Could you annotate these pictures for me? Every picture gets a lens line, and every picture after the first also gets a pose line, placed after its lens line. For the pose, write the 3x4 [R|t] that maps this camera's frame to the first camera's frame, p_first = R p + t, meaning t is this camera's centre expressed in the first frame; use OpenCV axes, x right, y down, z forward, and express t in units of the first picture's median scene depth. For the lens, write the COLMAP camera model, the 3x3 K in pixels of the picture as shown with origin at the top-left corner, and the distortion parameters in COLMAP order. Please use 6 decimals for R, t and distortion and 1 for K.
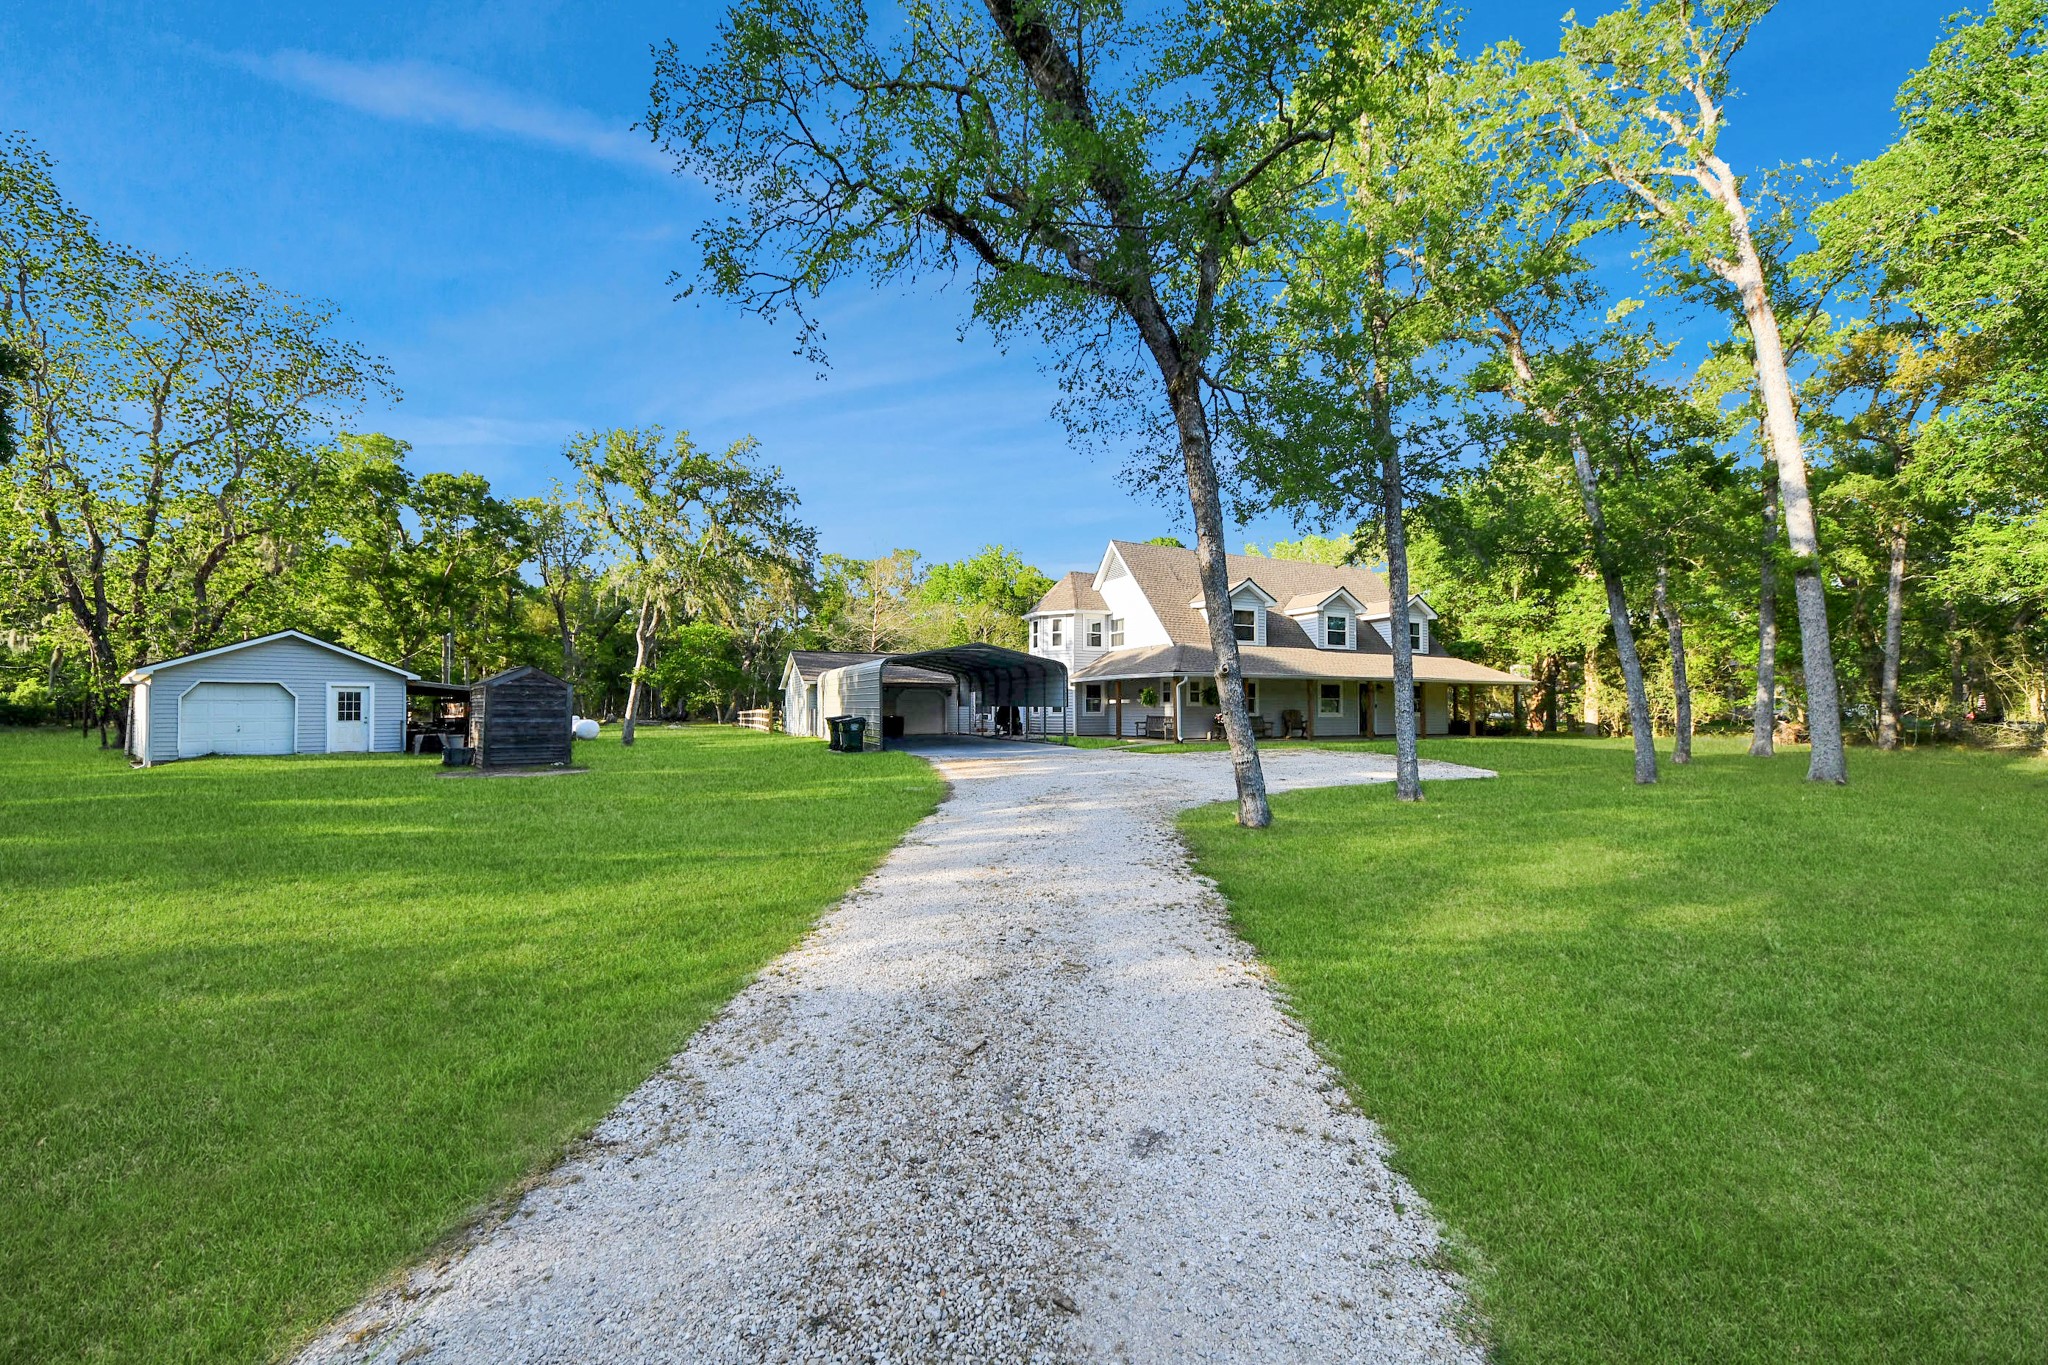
lens RADIAL K [[724.3, 0, 1022.5], [0, 724.3, 691.6], [0, 0, 1]] dist [0.022618, -0.017484]
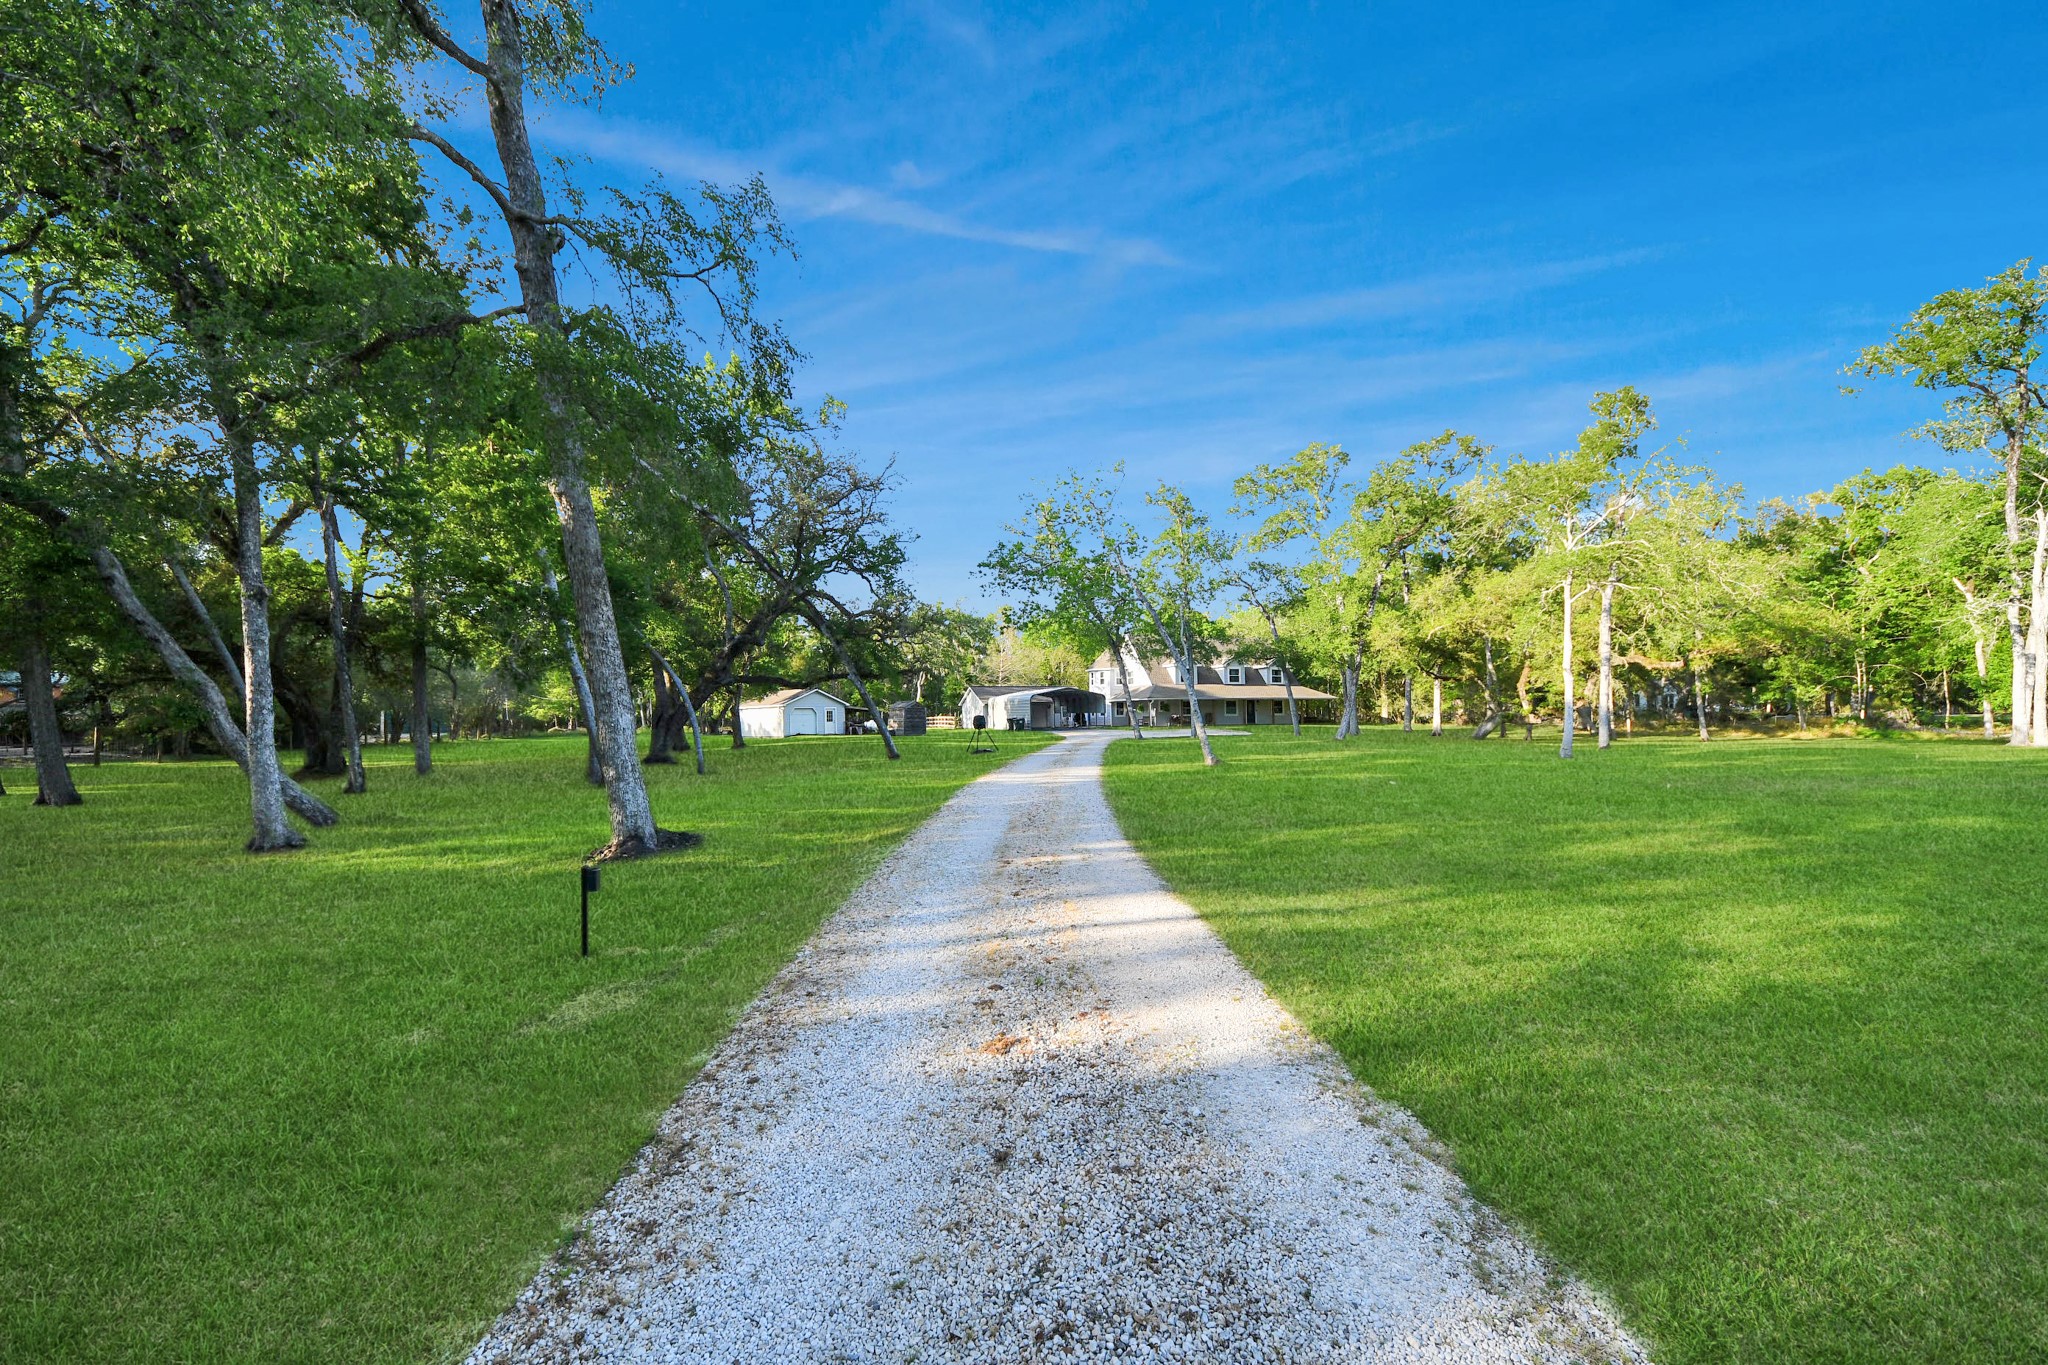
lens RADIAL K [[730.8, 0, 1014.3], [0, 730.8, 691.3], [0, 0, 1]] dist [0.031004, -0.017855]
pose [[0.995937, -0.015182, -0.088766, -0.020666], [0.014474, 0.999858, -0.008609, -0.028446], [0.088884, 0.007290, 0.996015, -1.198161]]
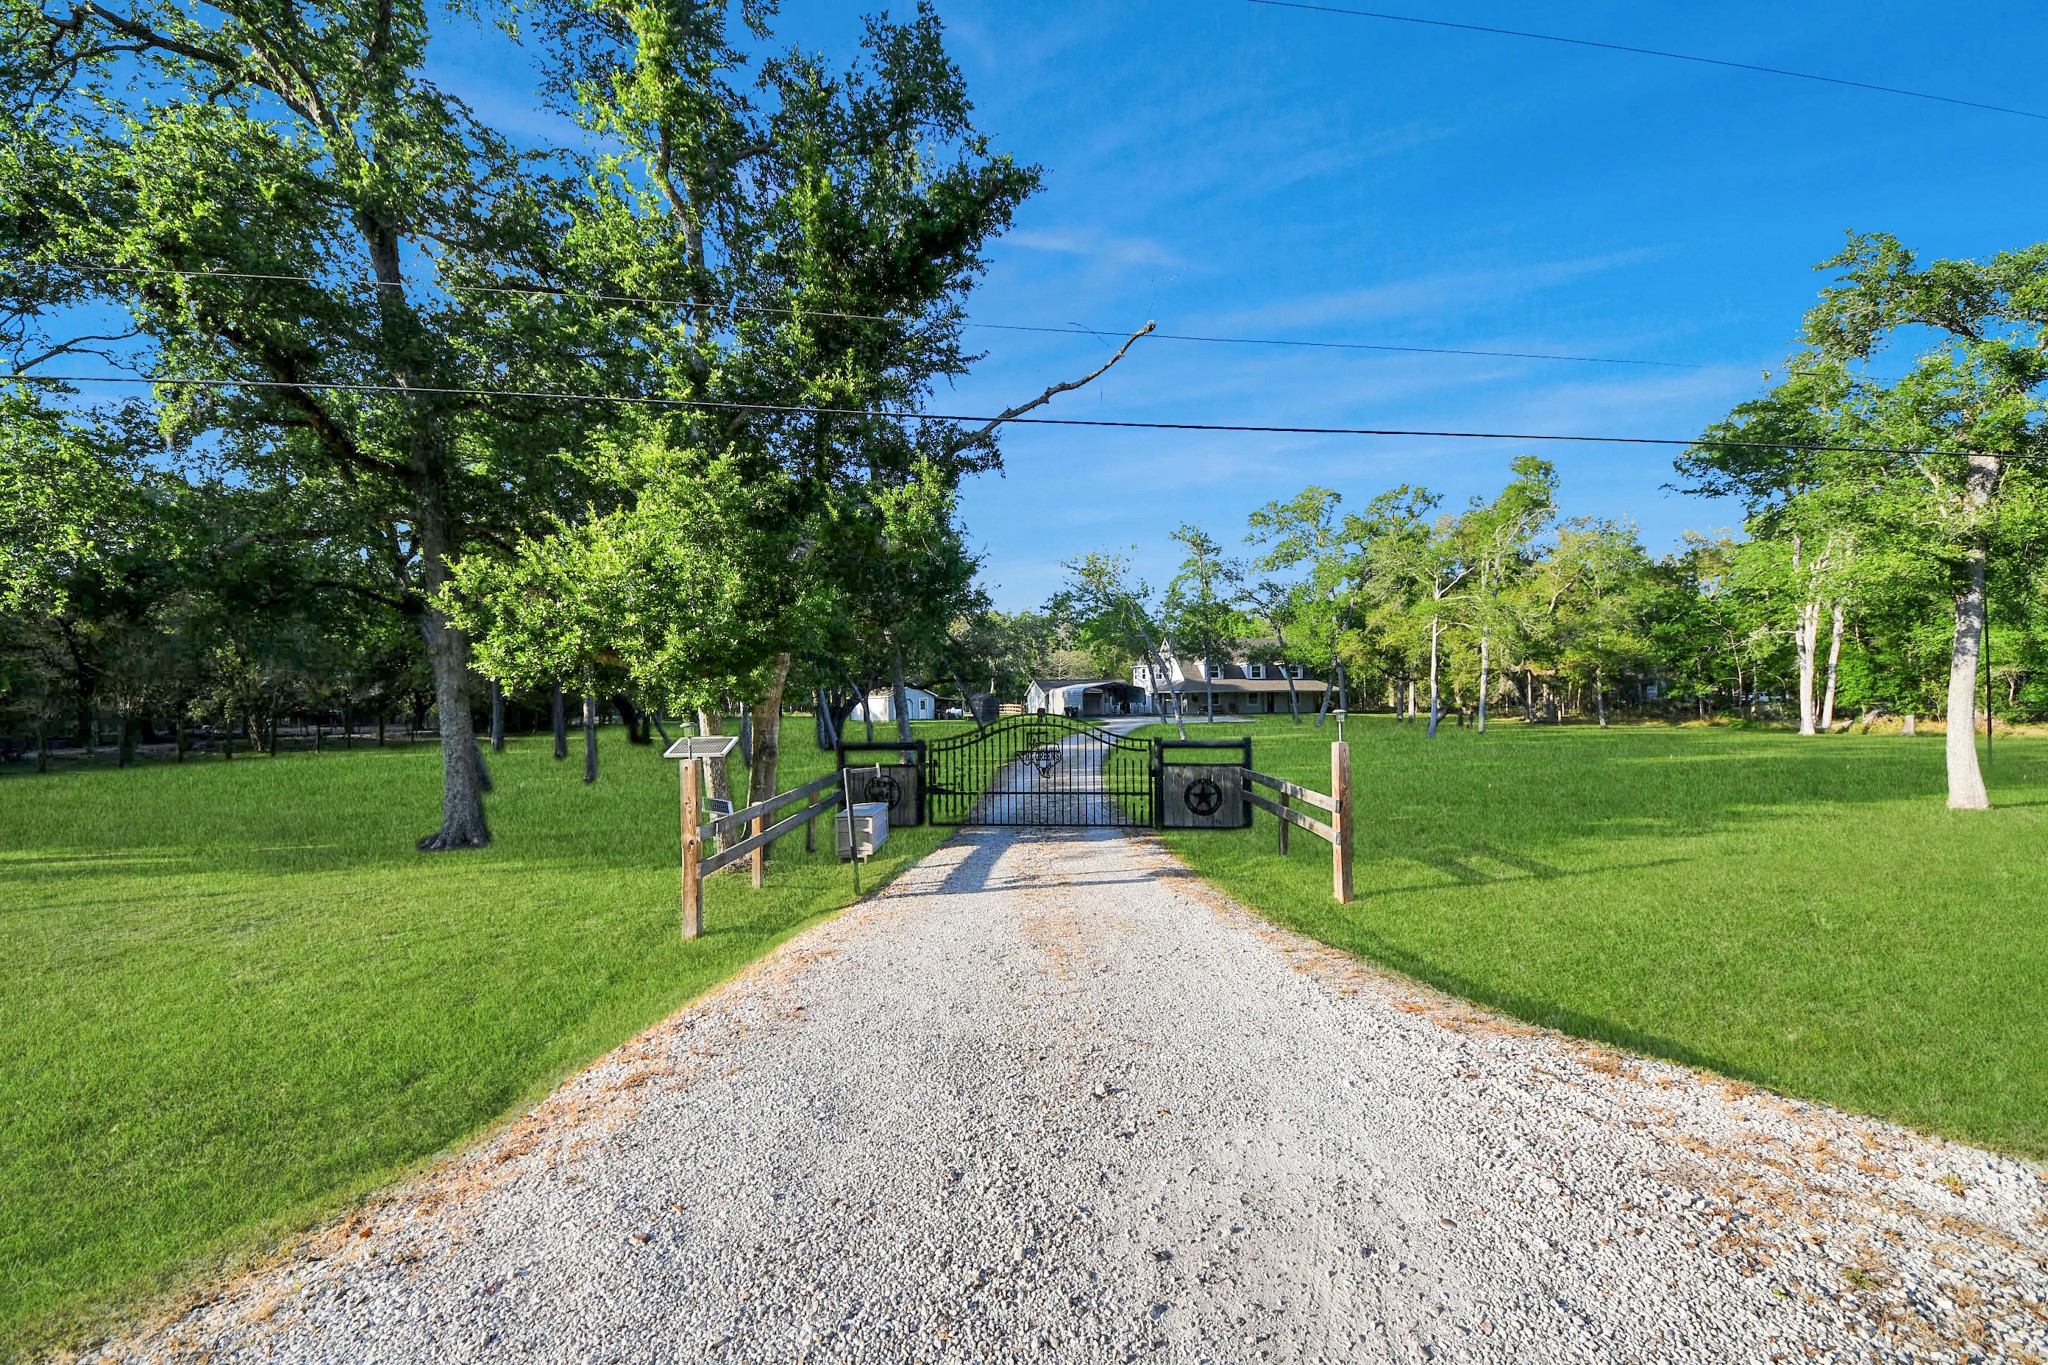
lens RADIAL K [[730.8, 0, 1014.3], [0, 730.8, 691.3], [0, 0, 1]] dist [0.031004, -0.017855]
pose [[0.984663, -0.011178, -0.174109, 0.045335], [0.013275, 0.999853, 0.010882, -0.054113], [0.173961, -0.013026, 0.984666, -1.667433]]
